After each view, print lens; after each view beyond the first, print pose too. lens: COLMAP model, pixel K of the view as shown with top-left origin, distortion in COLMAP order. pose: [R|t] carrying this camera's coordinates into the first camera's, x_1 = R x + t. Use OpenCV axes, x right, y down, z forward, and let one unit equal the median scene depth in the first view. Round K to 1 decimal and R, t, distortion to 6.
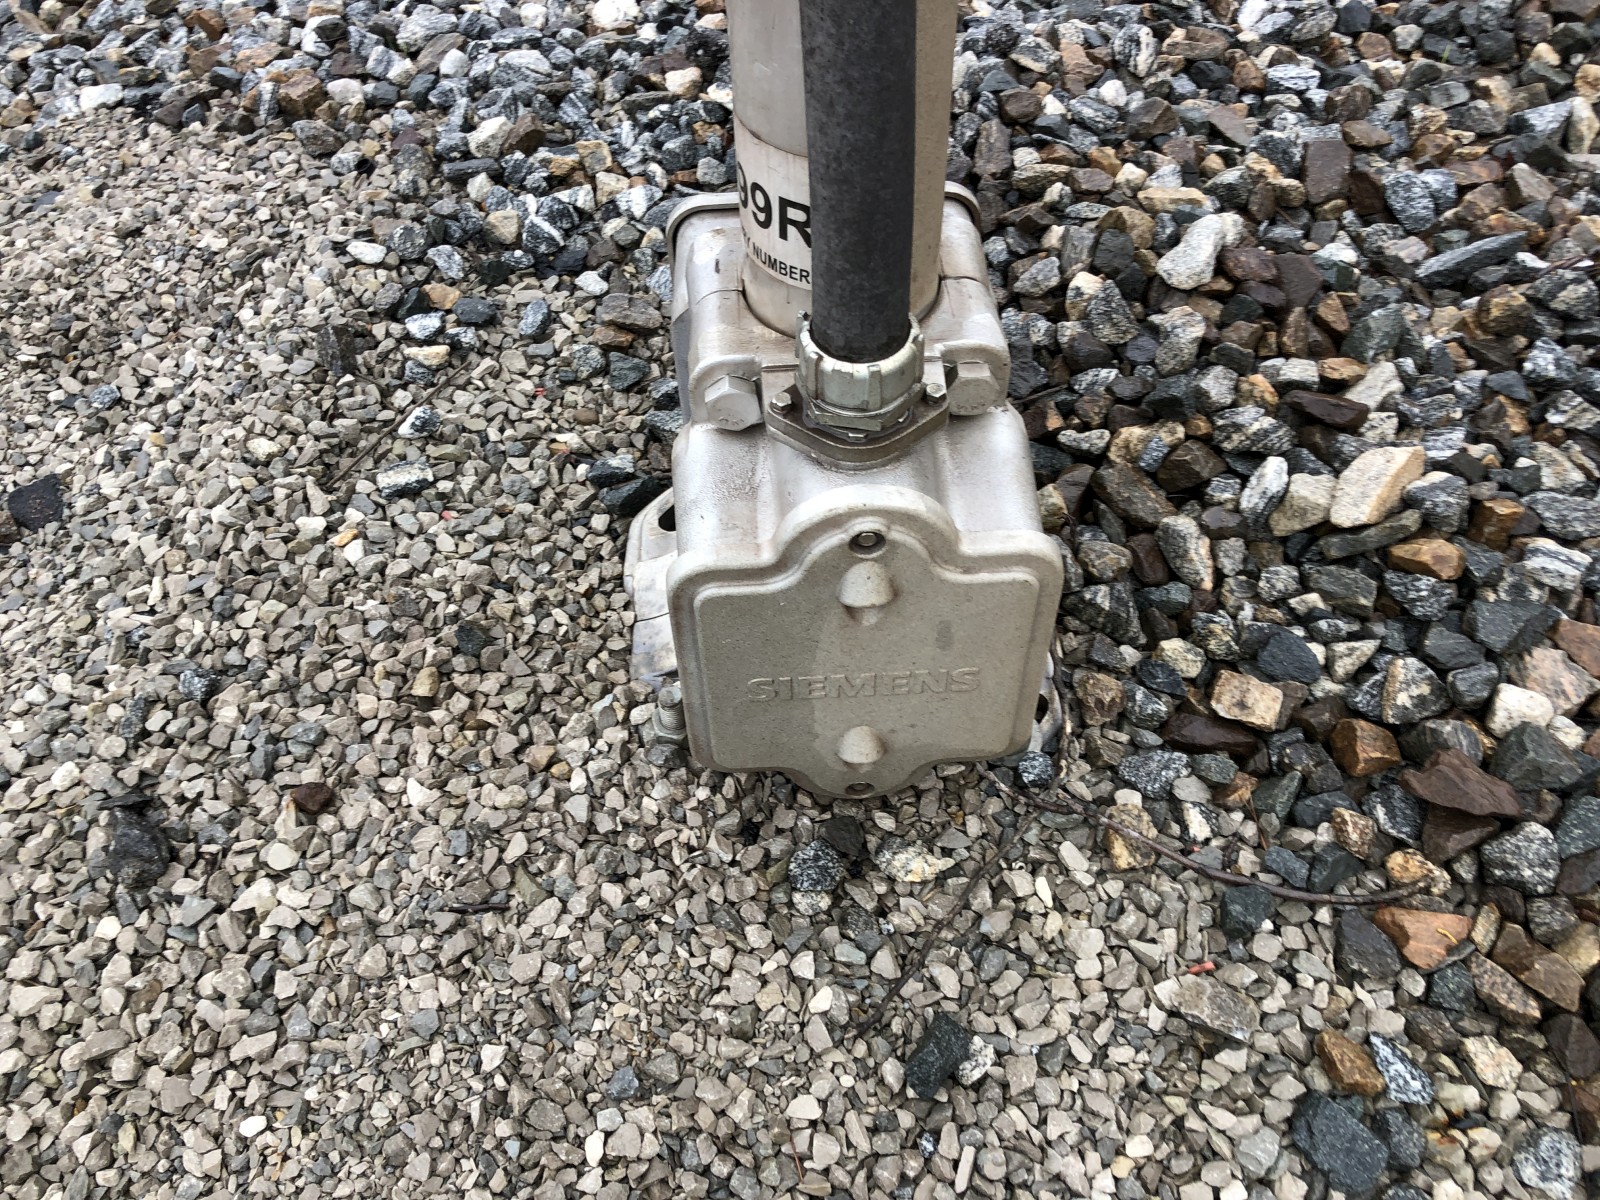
lens RADIAL K [[1337.9, 0, 813.7], [0, 1337.9, 583.0], [0, 0, 1]] dist [0.034235, -0.027248]
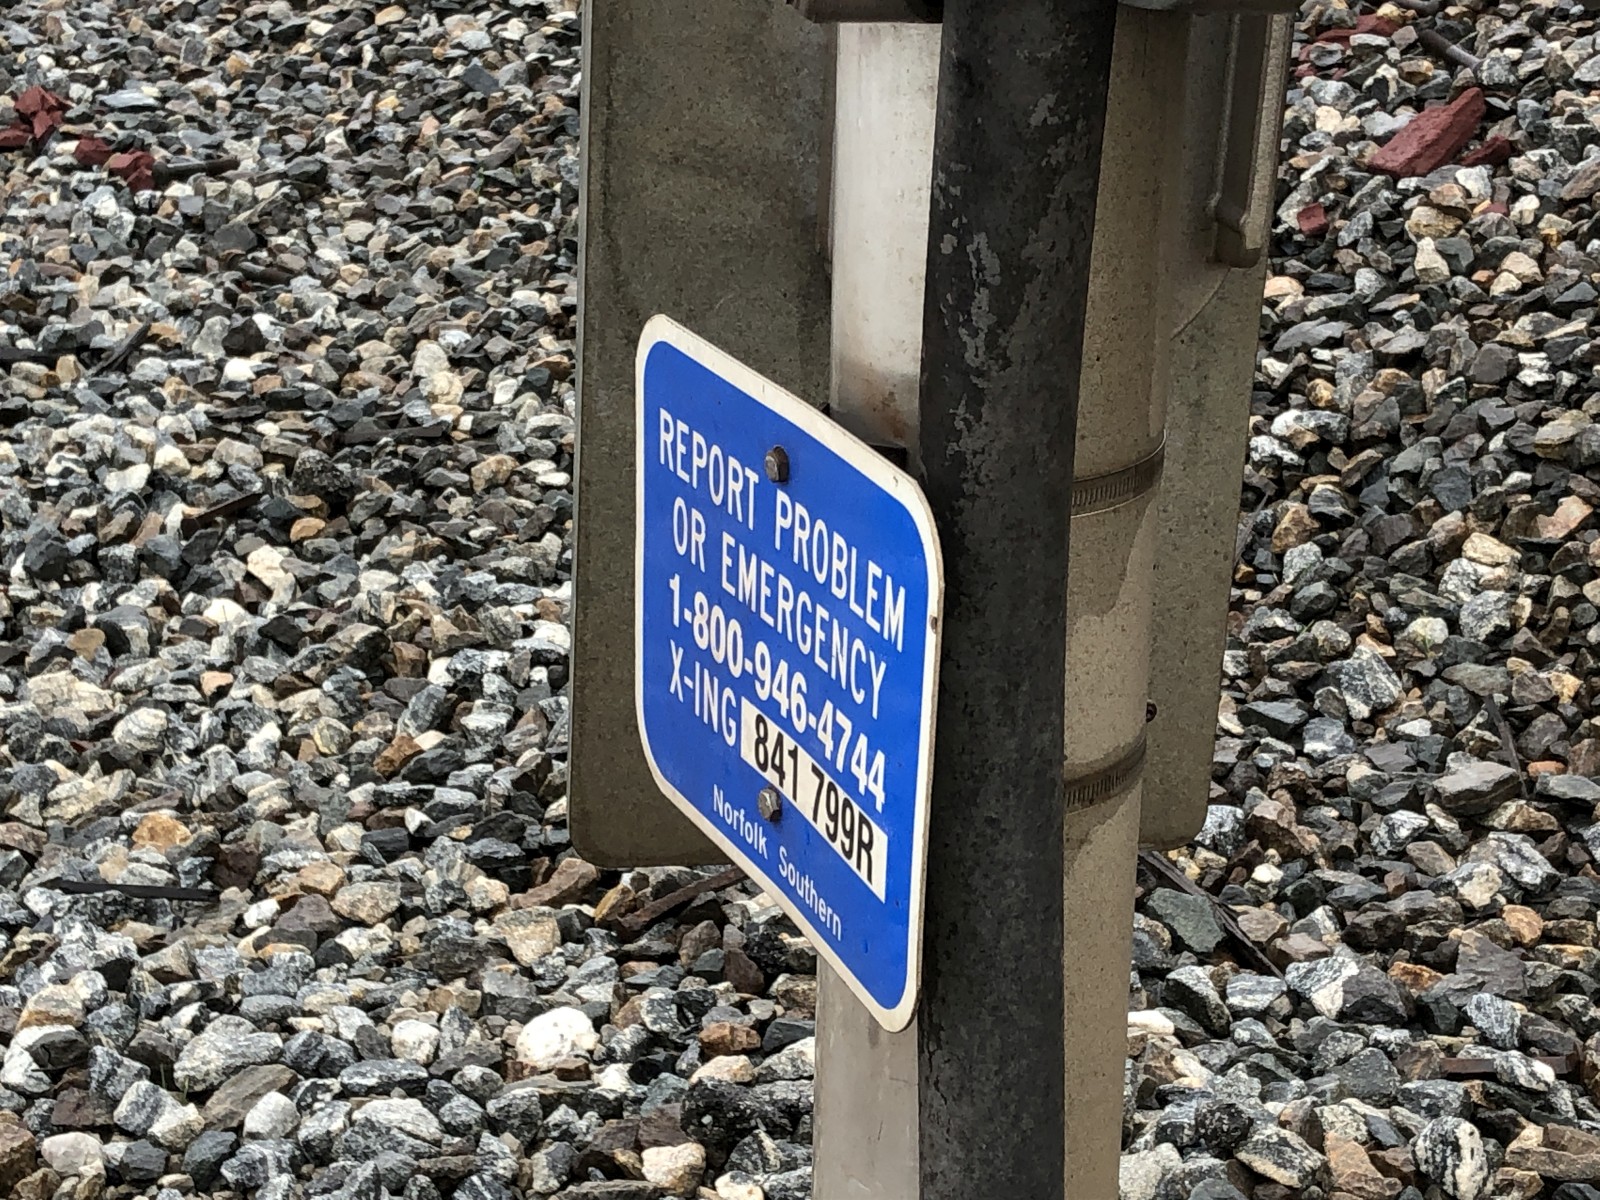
lens RADIAL K [[3147.1, 0, 809.9], [0, 3147.1, 602.5], [0, 0, 1]] dist [0.103439, 0.000000]
pose [[0.998620, 0.047047, -0.023333, -0.016927], [-0.052411, 0.864739, -0.499479, 0.088132], [-0.003322, 0.500013, 0.866012, -0.282468]]
